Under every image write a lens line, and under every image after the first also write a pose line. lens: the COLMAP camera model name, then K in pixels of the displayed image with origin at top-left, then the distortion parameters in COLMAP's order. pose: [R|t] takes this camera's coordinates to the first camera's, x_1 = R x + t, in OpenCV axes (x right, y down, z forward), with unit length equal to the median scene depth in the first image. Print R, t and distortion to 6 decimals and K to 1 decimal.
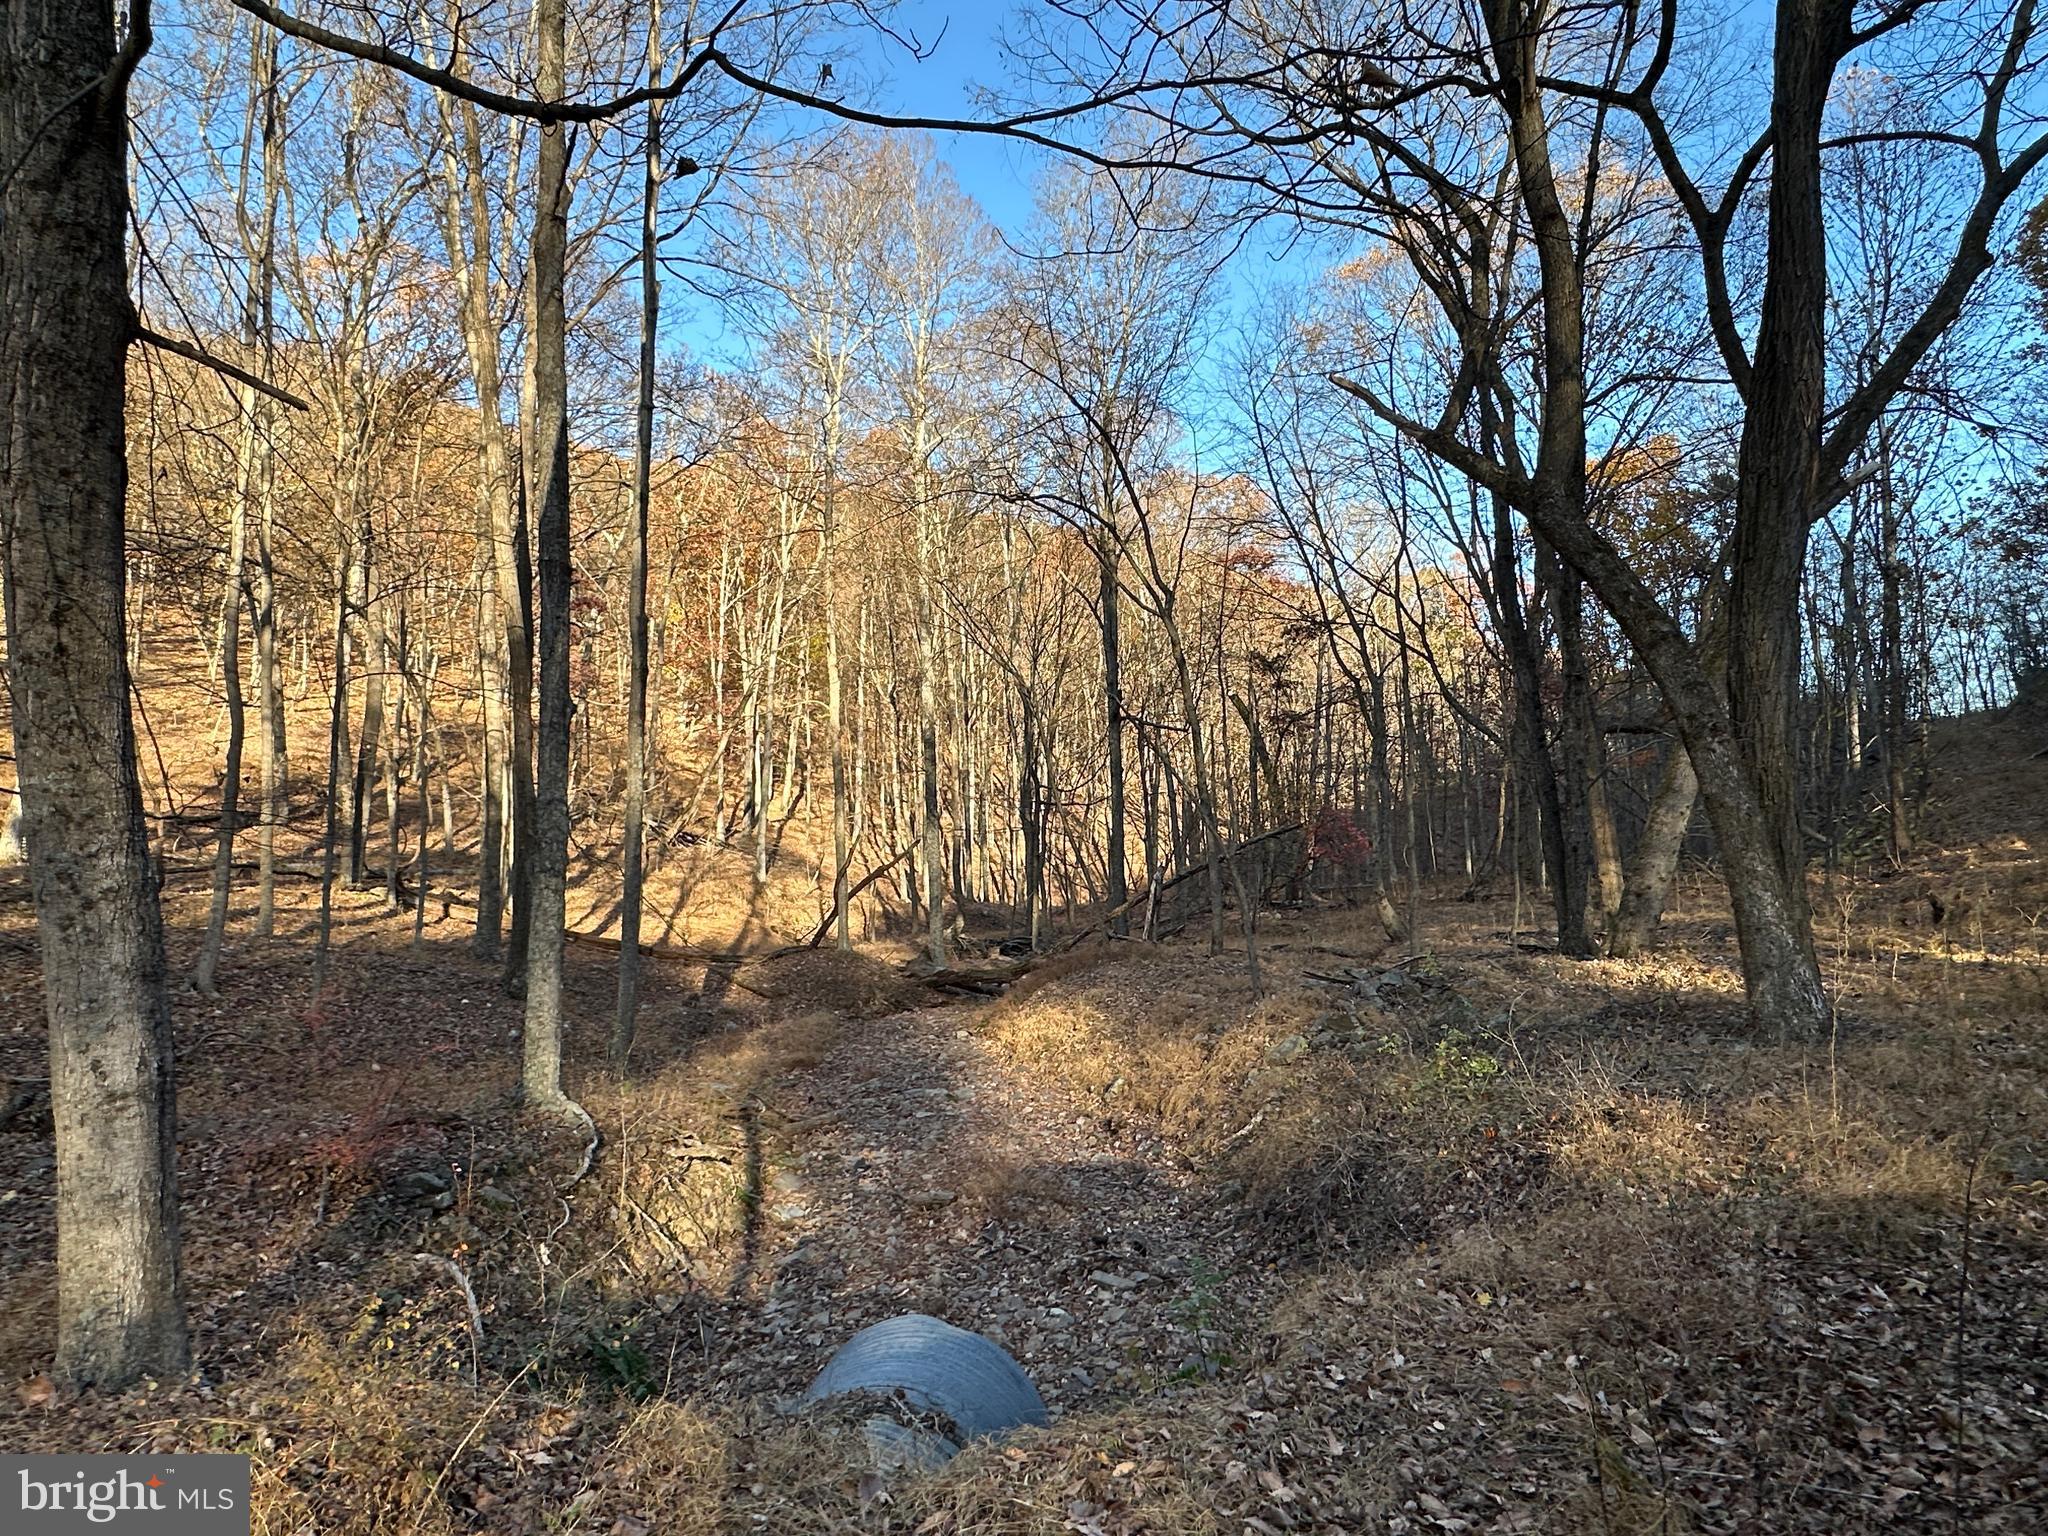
lens RADIAL K [[1203.8, 0, 1024.0], [0, 1203.8, 768.0], [0, 0, 1]] dist [-0.000769, 0.000362]
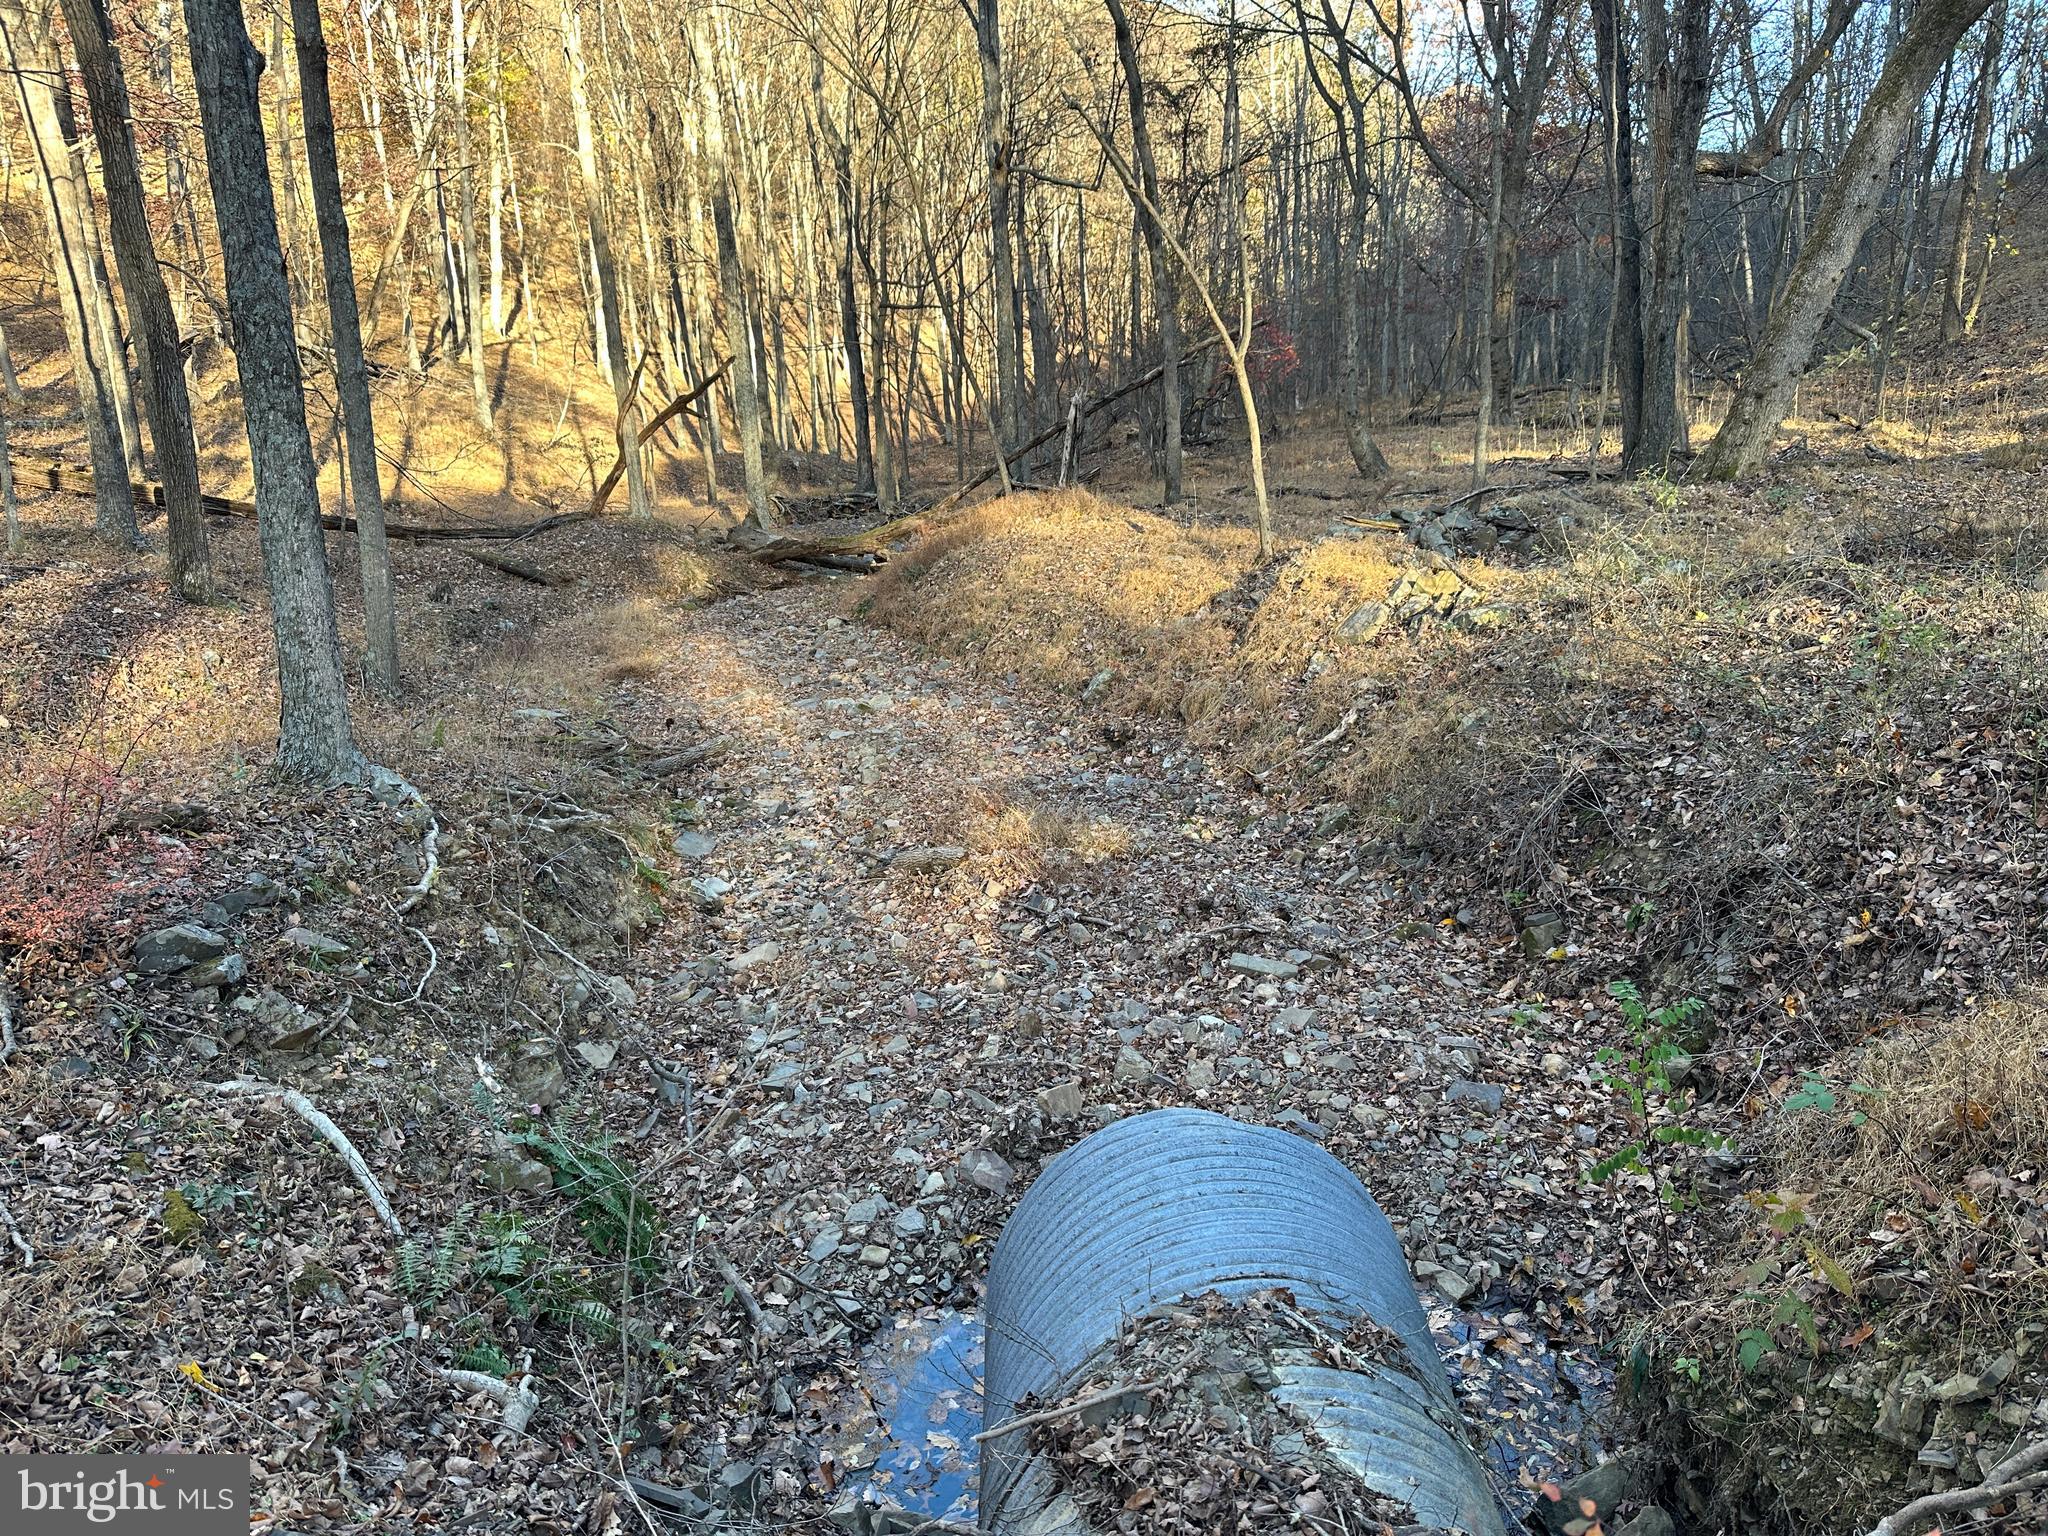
lens RADIAL K [[1433.3, 0, 1024.0], [0, 1433.3, 768.0], [0, 0, 1]] dist [0.095535, -0.126012]
pose [[0.987873, -0.064371, 0.141291, -0.148324], [0.015526, 0.946402, 0.322617, 0.041414], [-0.154486, -0.316511, 0.935925, 0.241421]]
